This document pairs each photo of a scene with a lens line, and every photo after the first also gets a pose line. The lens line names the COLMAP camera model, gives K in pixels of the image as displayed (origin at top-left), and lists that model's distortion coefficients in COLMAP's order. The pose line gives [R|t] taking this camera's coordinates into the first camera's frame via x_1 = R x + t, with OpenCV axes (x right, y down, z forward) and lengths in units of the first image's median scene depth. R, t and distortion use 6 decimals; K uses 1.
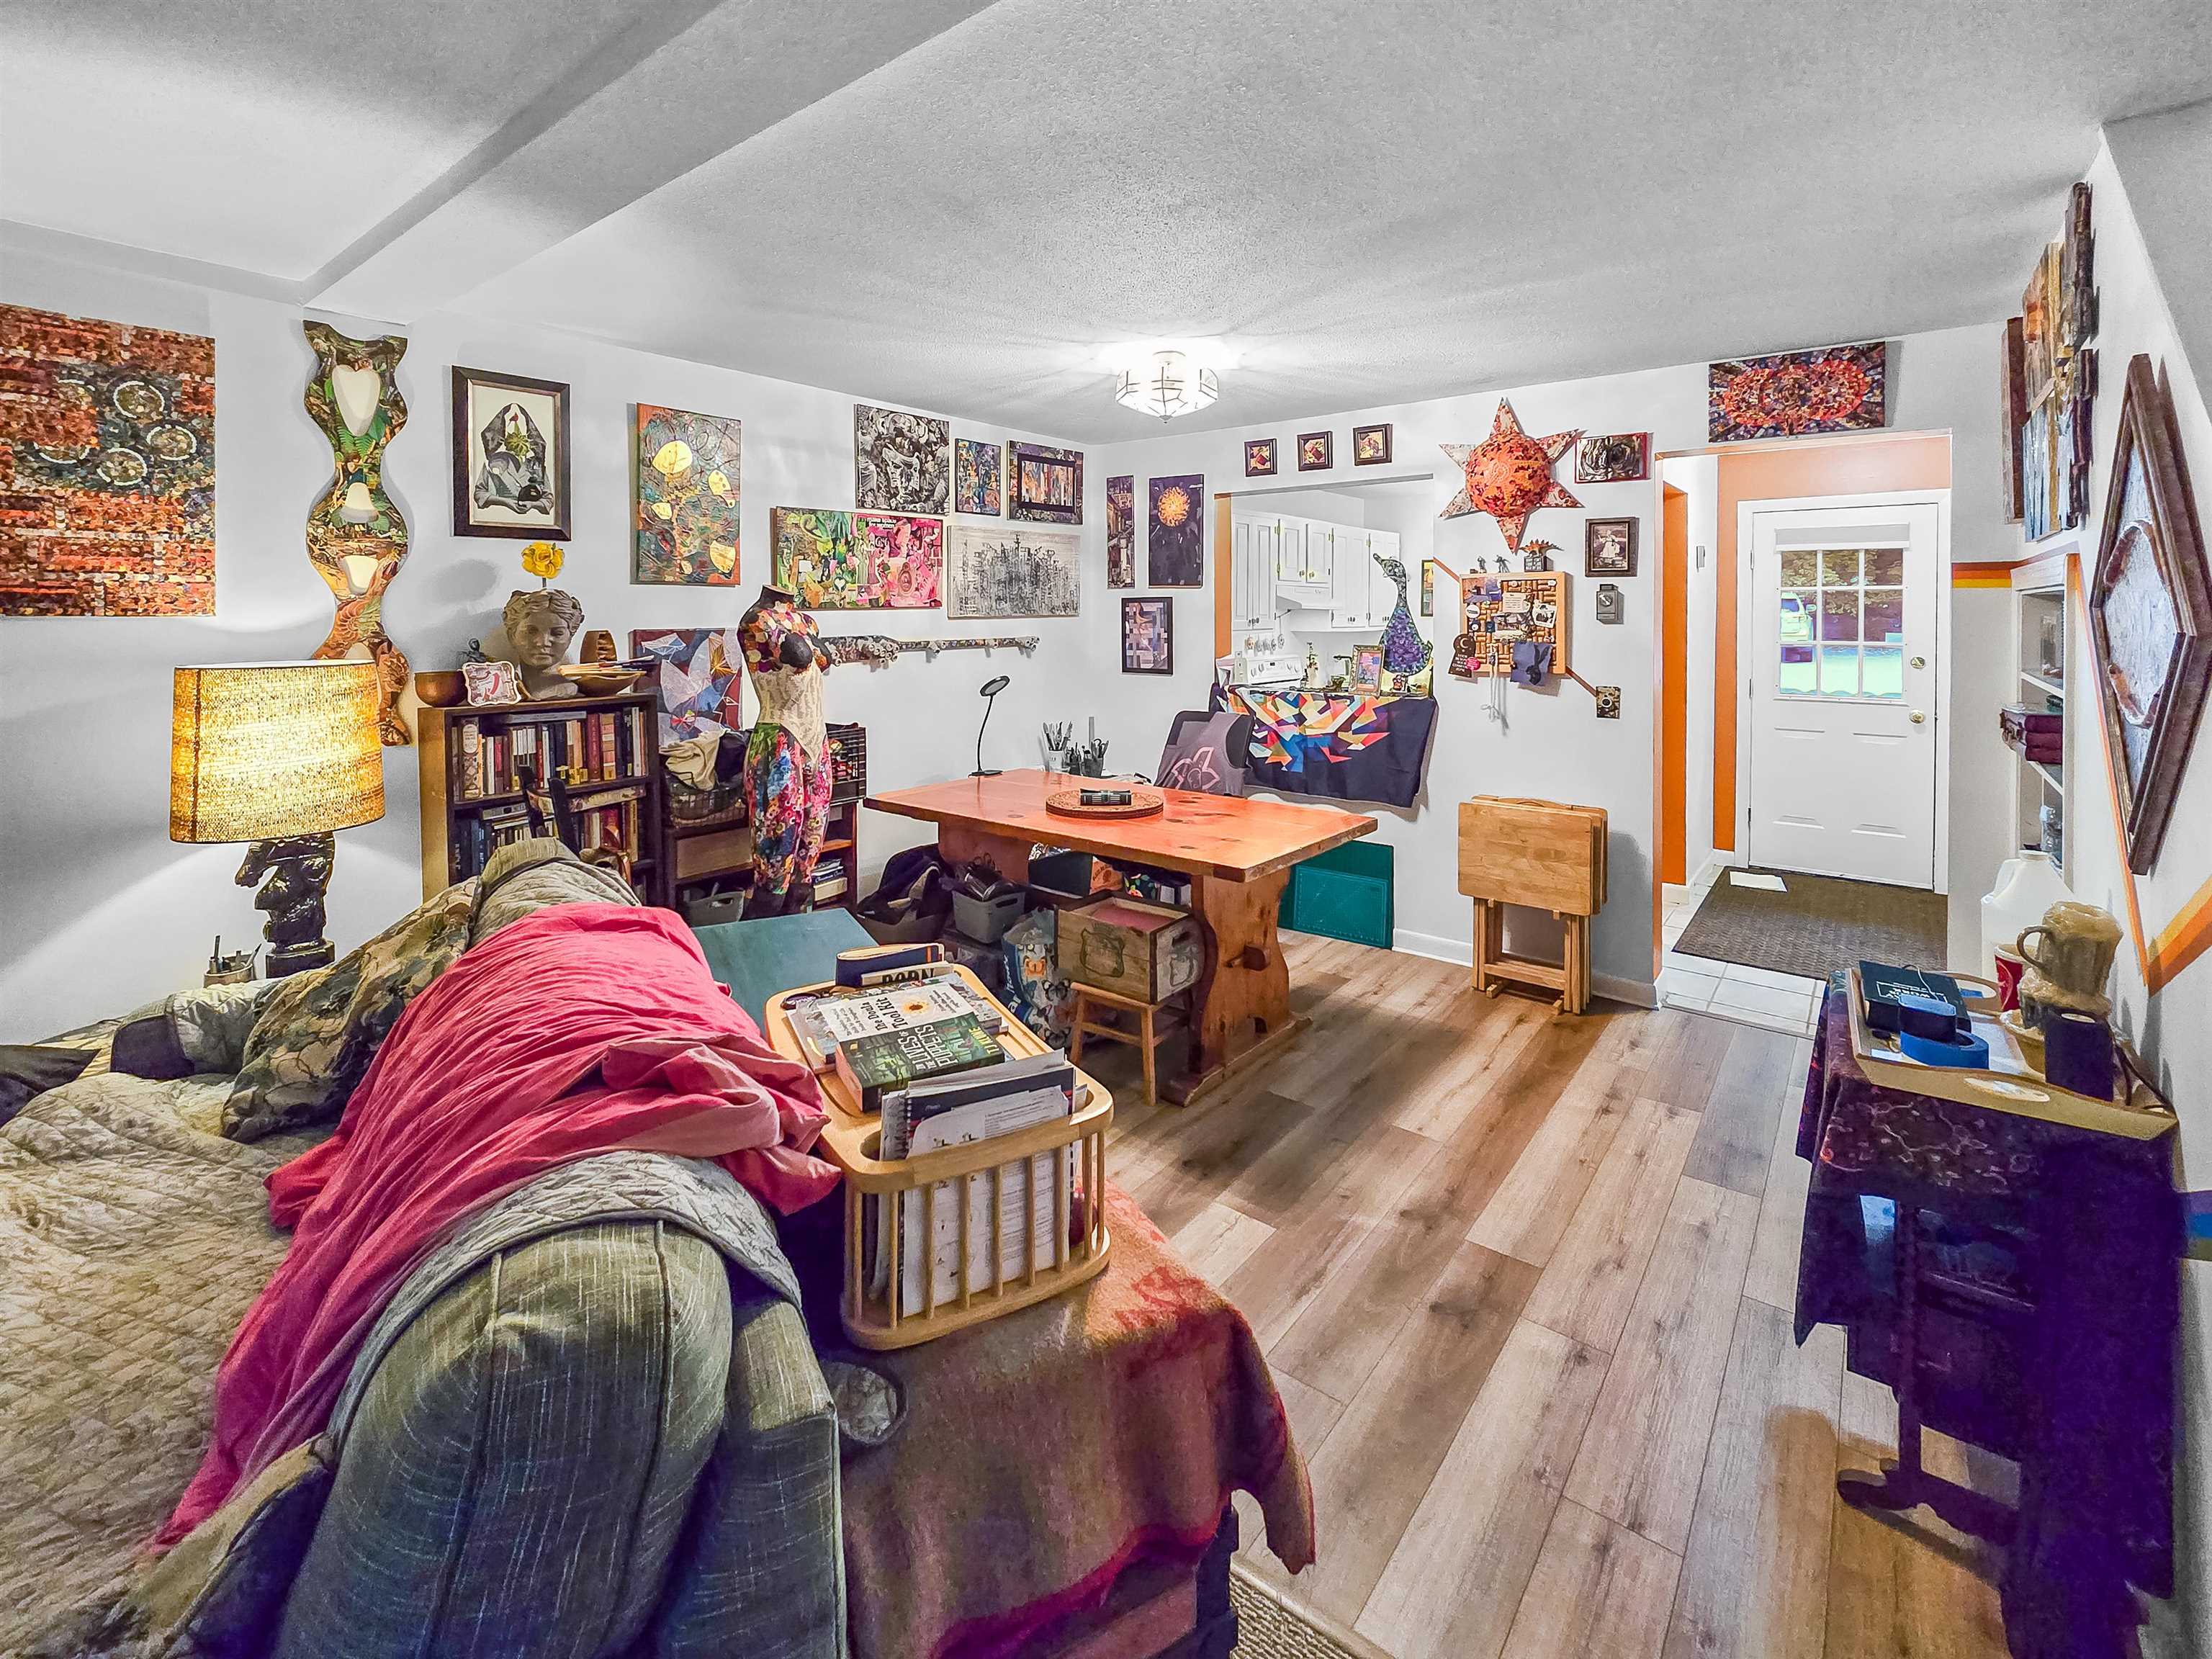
lens RADIAL K [[1000.5, 0, 1199.8], [0, 1000.5, 674.3], [0, 0, 1]] dist [0.000646, -0.000182]
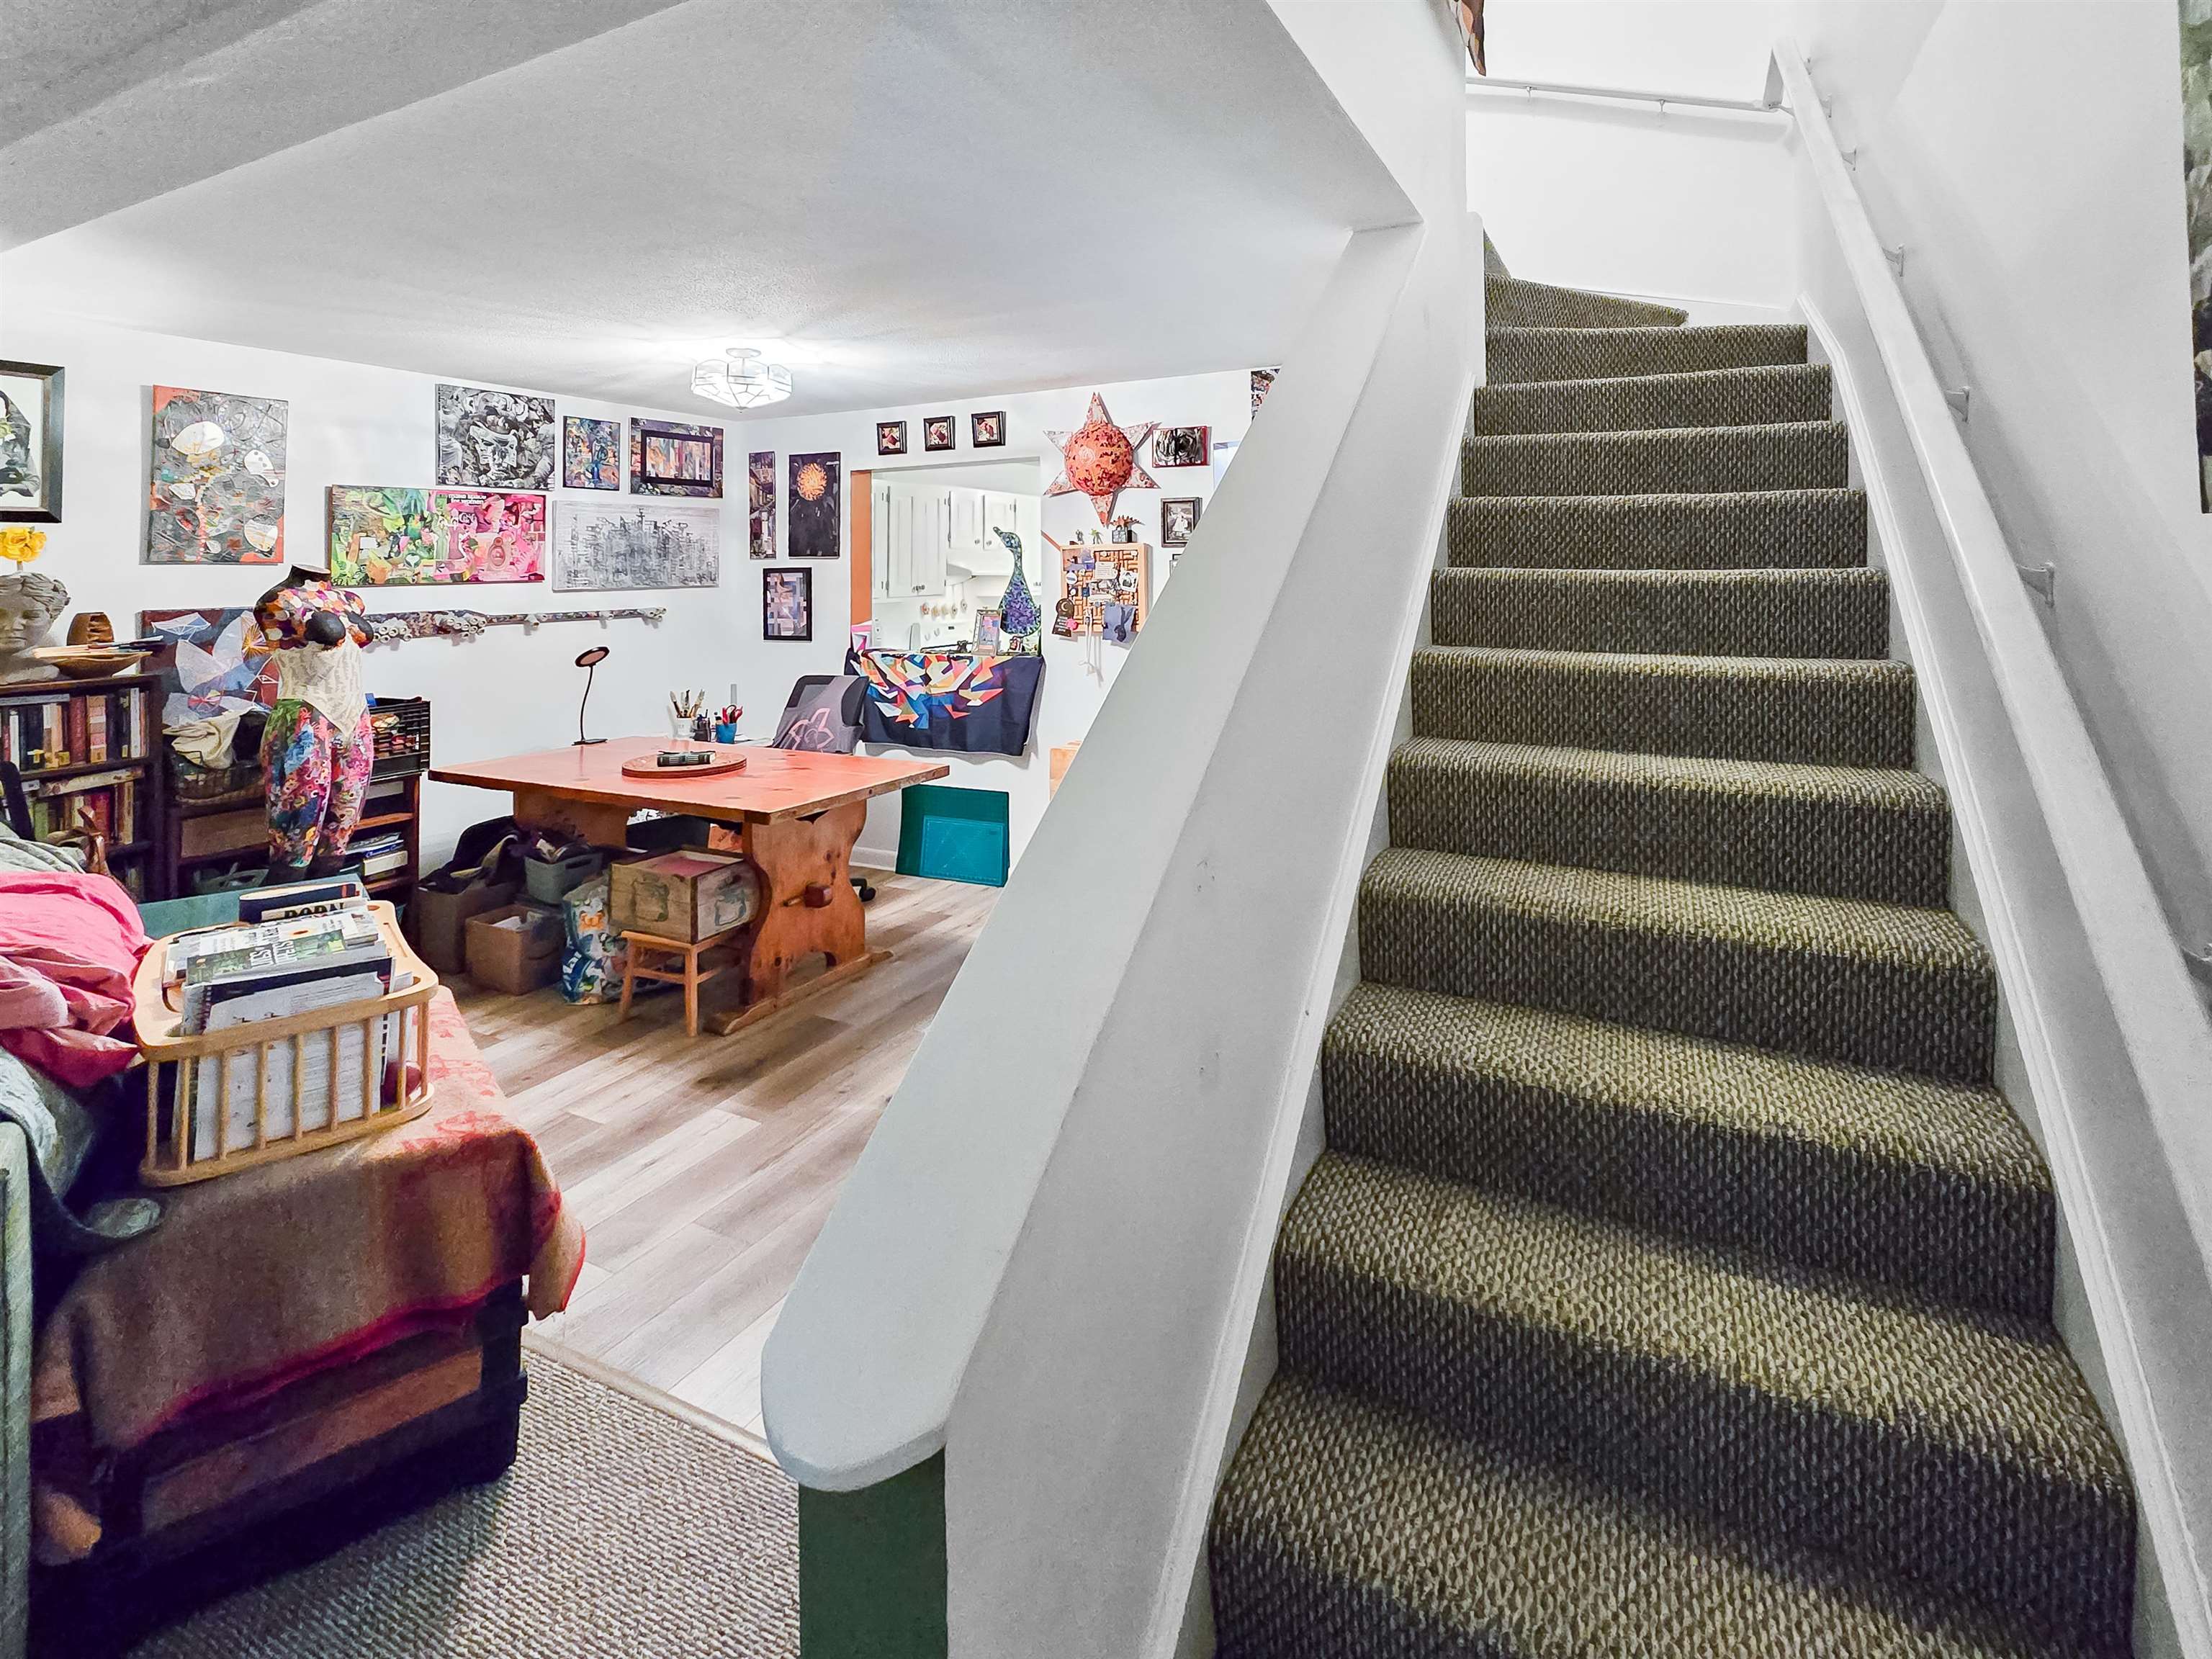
lens RADIAL K [[1020.7, 0, 1244.7], [0, 1020.7, 584.8], [0, 0, 1]] dist [-0.003478, -0.001421]
pose [[0.975337, -0.013778, 0.220289, 0.214223], [0.024707, 0.998592, -0.046937, 0.003474], [-0.219332, 0.051222, 0.974305, -0.170308]]
